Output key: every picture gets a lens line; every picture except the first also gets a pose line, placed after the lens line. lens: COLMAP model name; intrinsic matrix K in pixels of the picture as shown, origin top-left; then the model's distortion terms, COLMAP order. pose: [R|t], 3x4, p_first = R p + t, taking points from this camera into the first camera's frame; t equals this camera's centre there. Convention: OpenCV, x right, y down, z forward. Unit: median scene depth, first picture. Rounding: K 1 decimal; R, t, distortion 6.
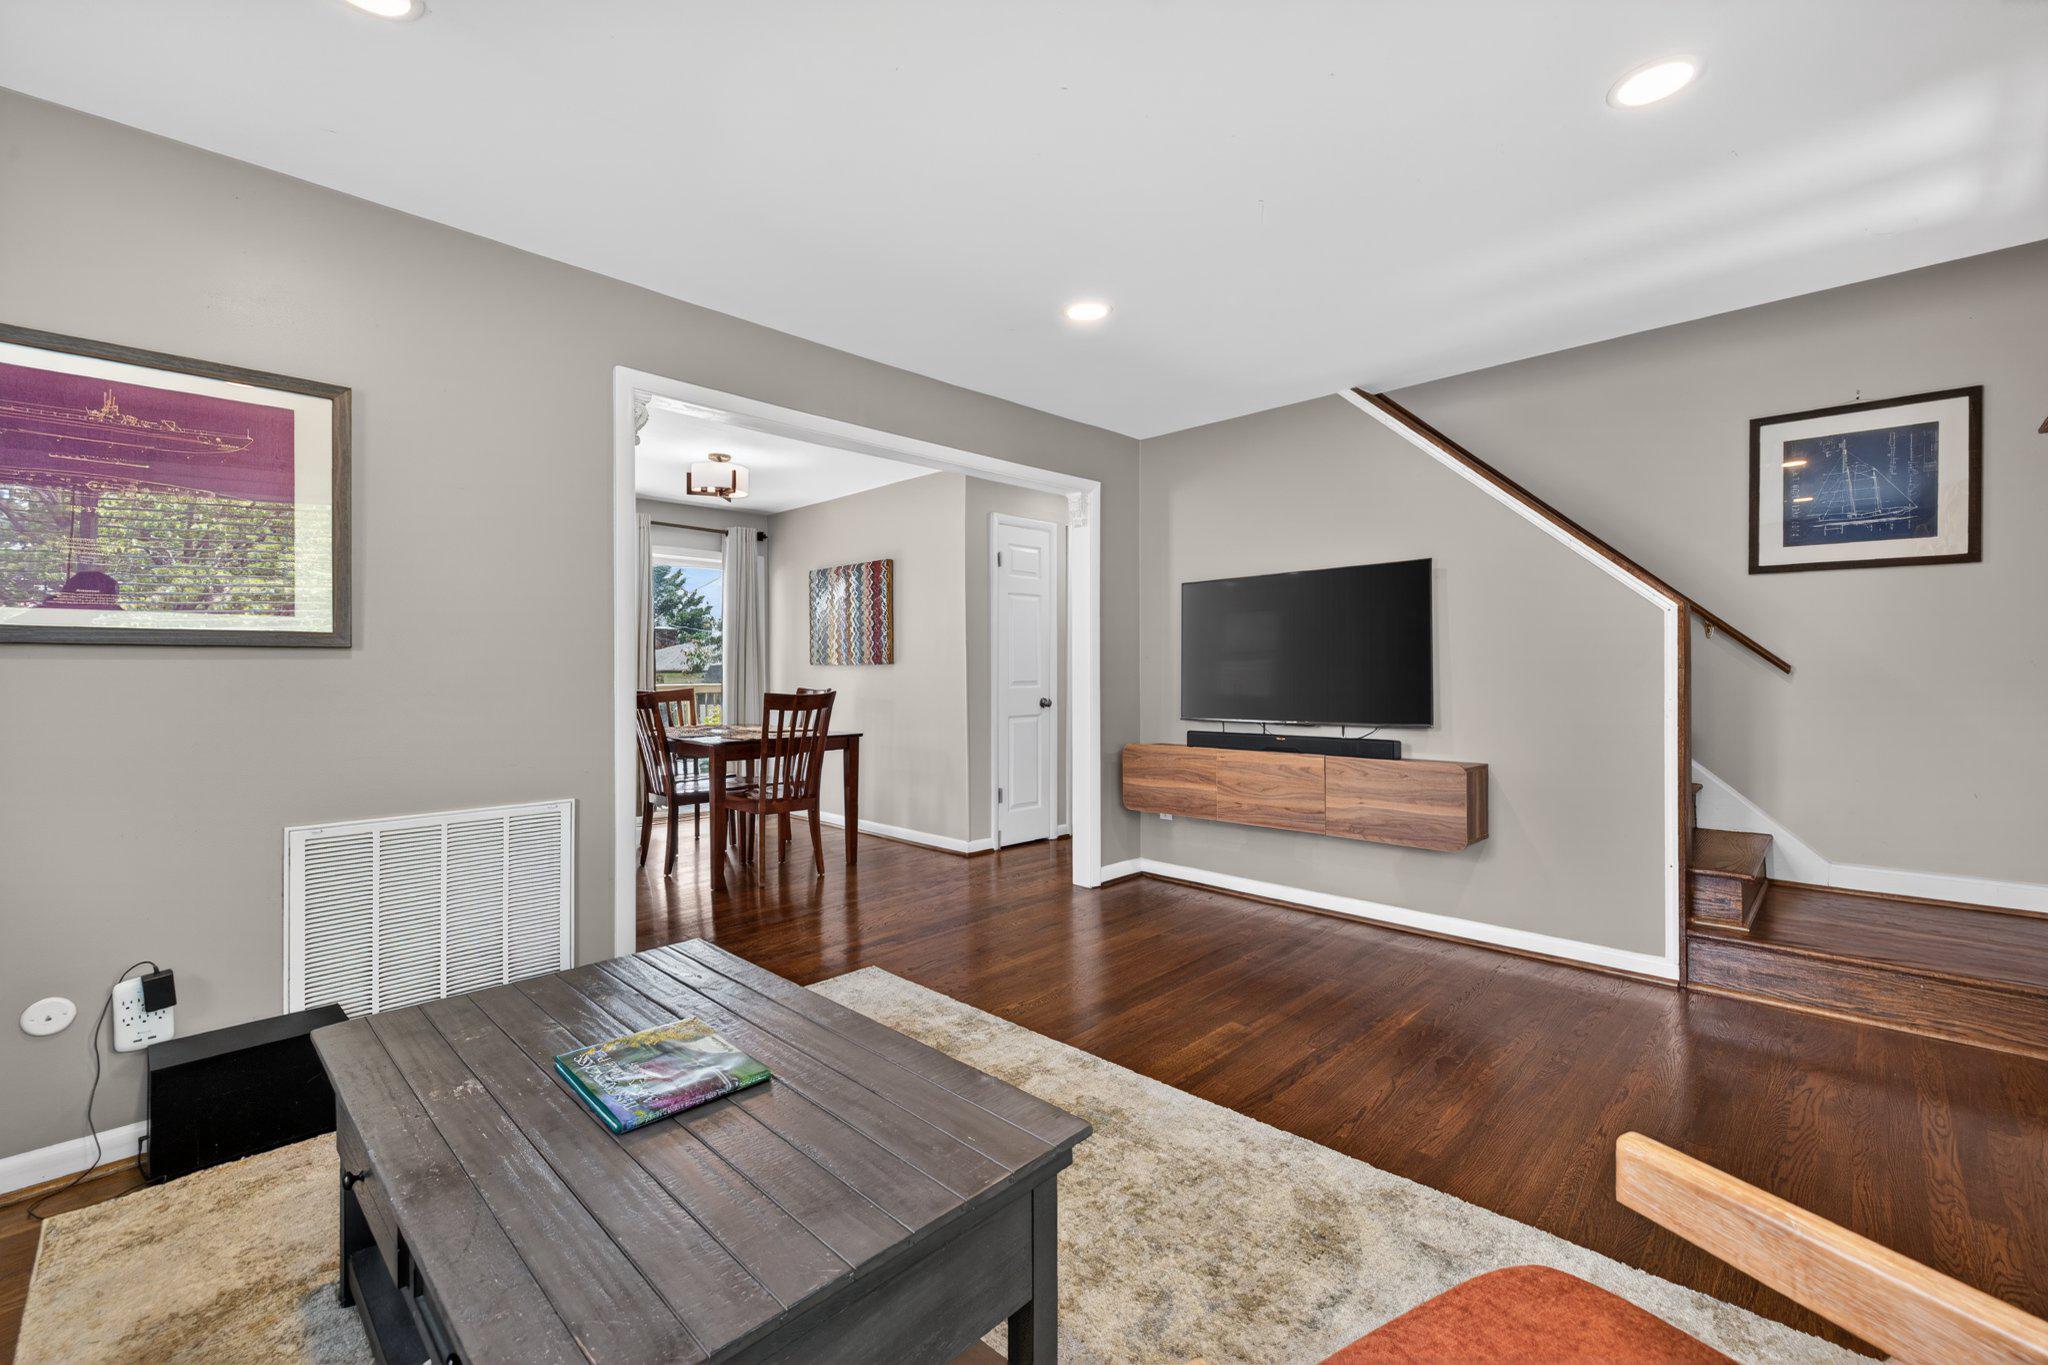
lens RADIAL K [[857.7, 0, 1028.4], [0, 857.7, 676.7], [0, 0, 1]] dist [0.006628, -0.002305]
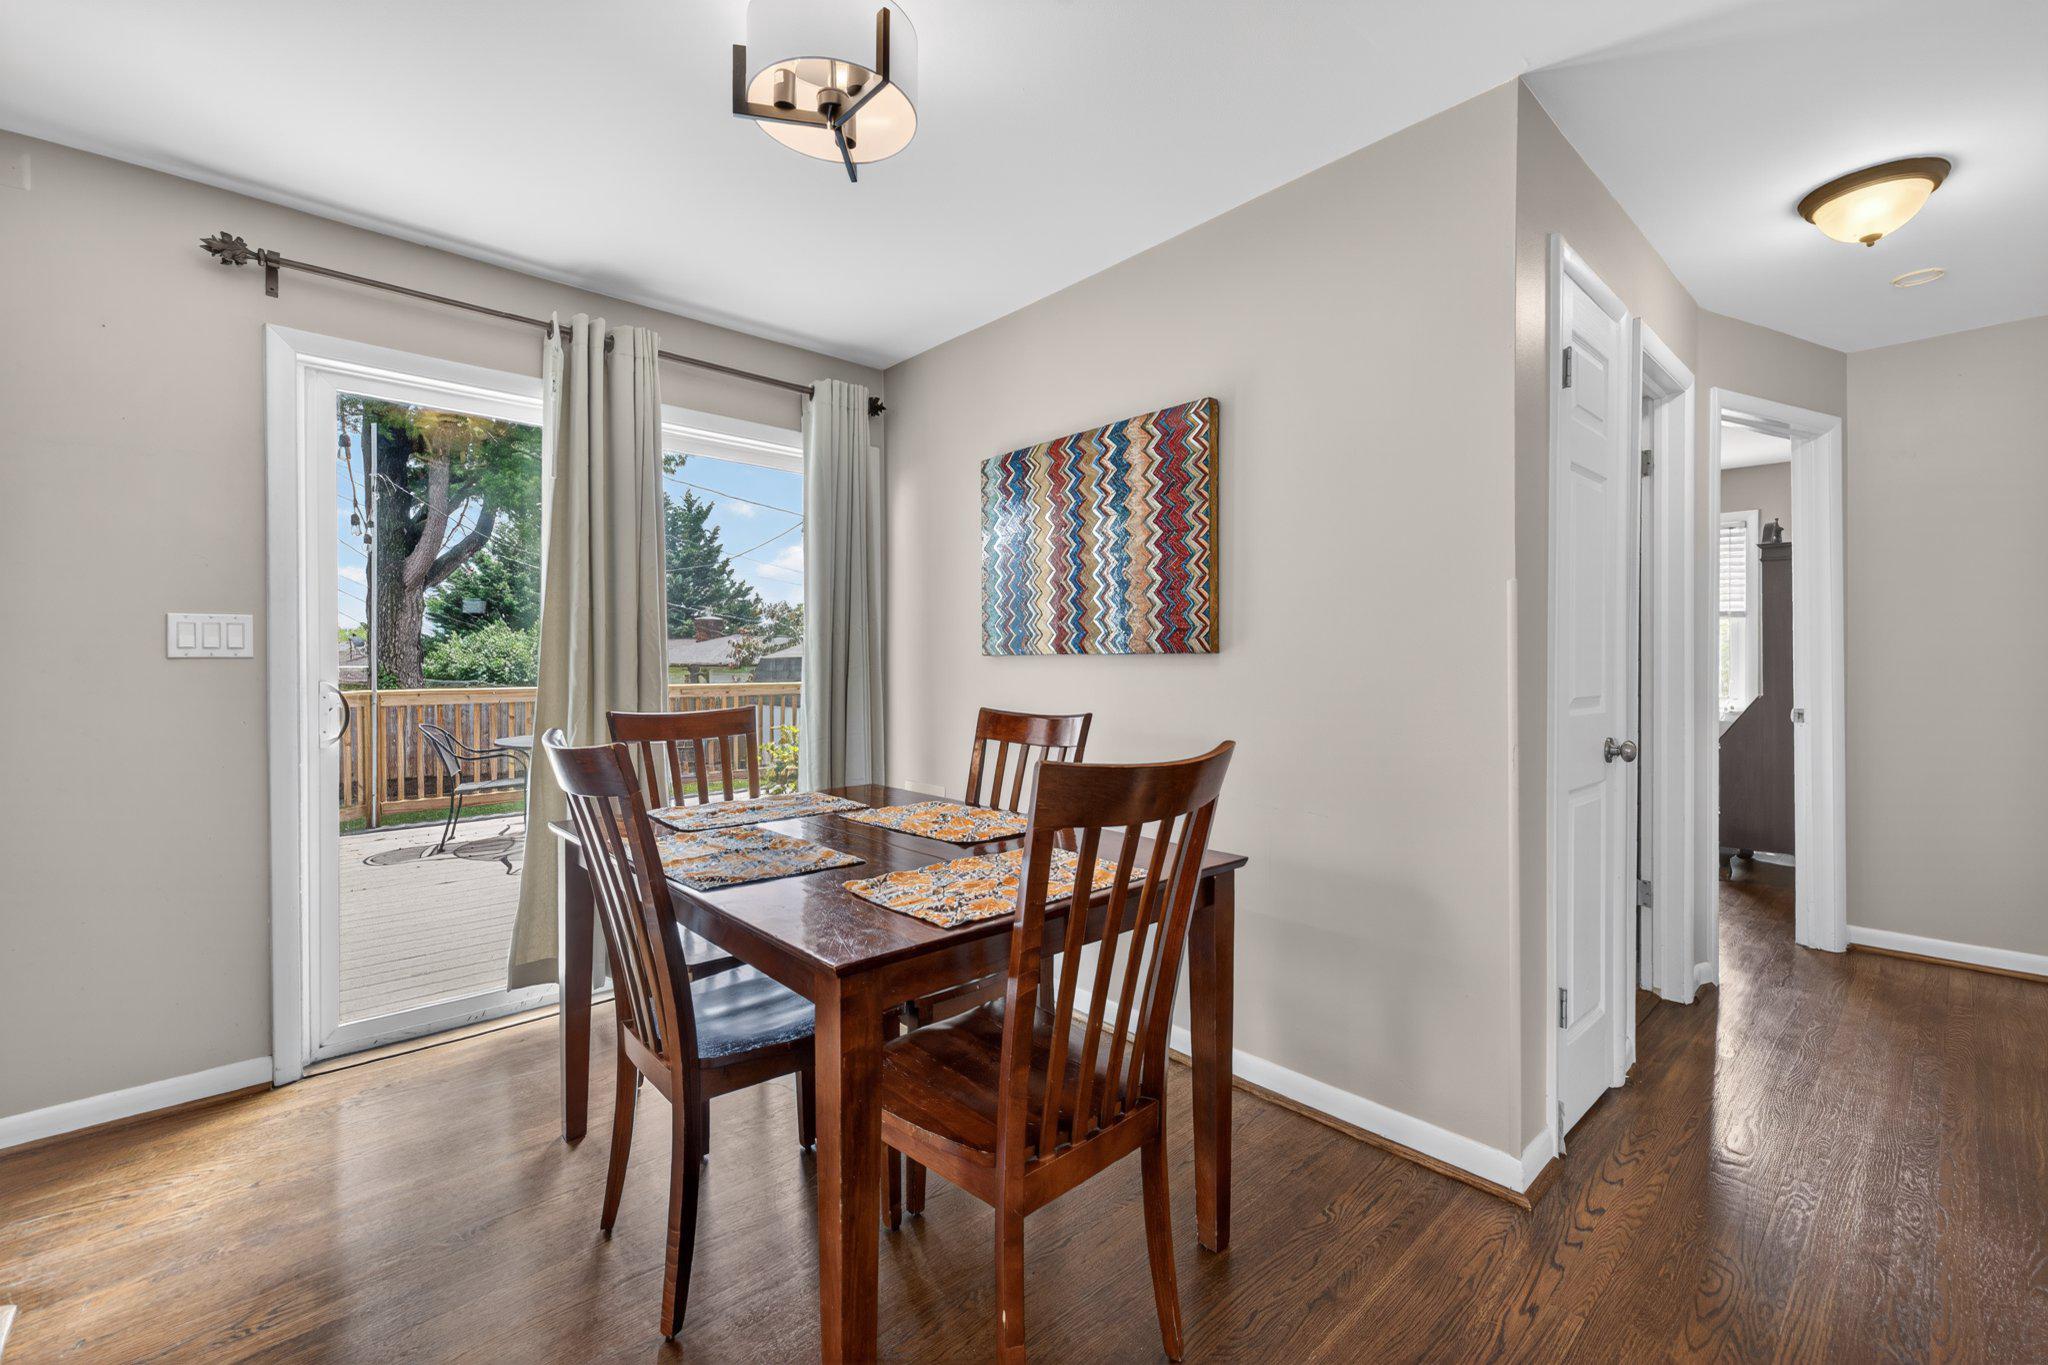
lens RADIAL K [[857.7, 0, 1019.4], [0, 857.7, 673.6], [0, 0, 1]] dist [0.006628, -0.002305]
pose [[0.998294, 0.000125, -0.058383, -0.224073], [0.000114, 0.999992, 0.004089, -0.005956], [0.058383, -0.004088, 0.998286, 0.564434]]
